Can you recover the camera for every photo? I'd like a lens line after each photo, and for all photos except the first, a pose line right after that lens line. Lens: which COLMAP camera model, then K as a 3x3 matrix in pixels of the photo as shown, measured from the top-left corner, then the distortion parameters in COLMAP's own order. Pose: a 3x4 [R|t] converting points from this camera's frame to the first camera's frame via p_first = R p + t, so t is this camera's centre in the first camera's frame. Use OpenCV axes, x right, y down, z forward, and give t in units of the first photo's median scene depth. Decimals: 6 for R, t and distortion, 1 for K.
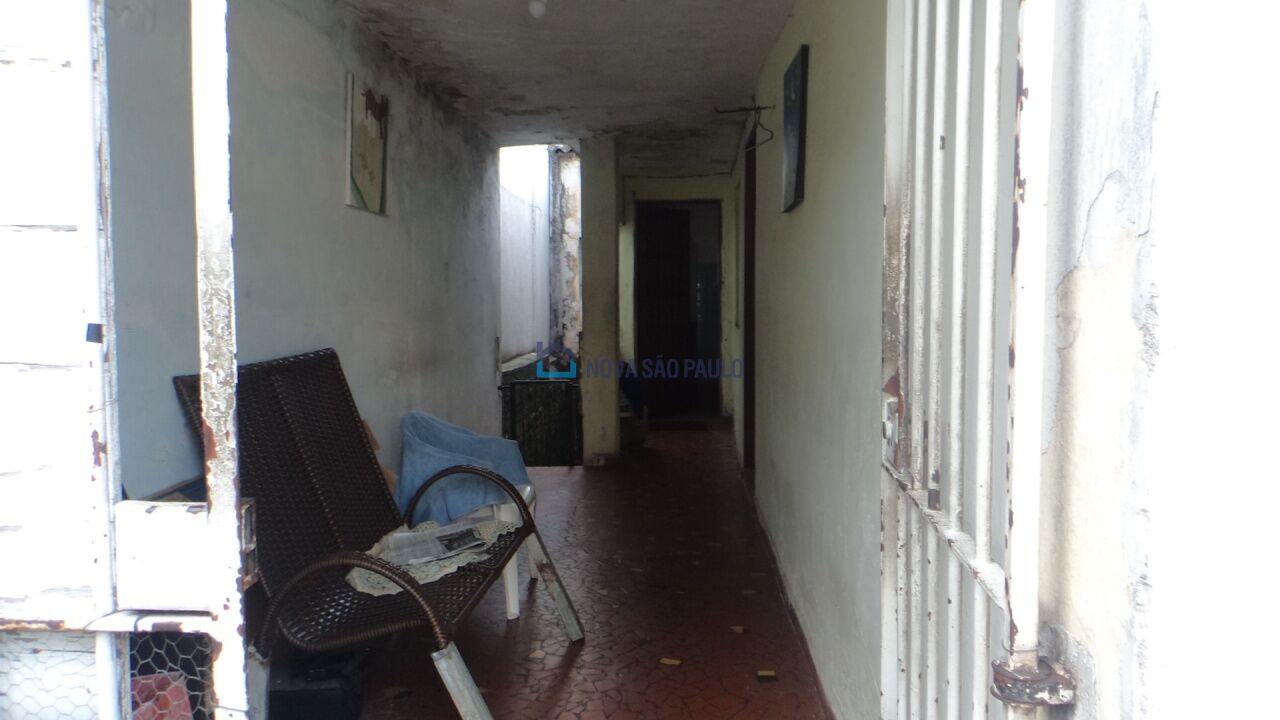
lens RADIAL K [[880.6, 0, 637.2], [0, 880.6, 362.8], [0, 0, 1]] dist [-0.009654, -0.012850]
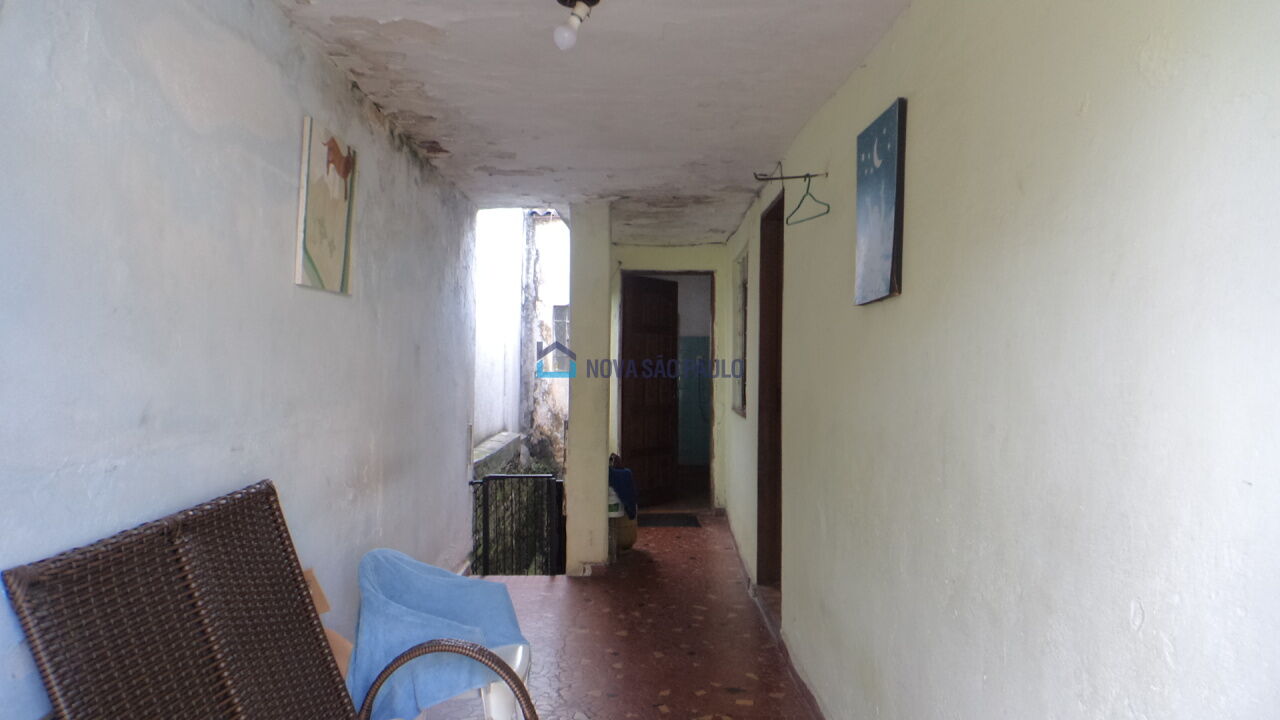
lens RADIAL K [[880.6, 0, 643.1], [0, 880.6, 358.4], [0, 0, 1]] dist [-0.009654, -0.012850]
pose [[0.998336, 0.016974, 0.055104, -0.050052], [-0.012930, 0.997254, -0.072923, -0.044956], [-0.056191, 0.072090, 0.995814, 0.159997]]
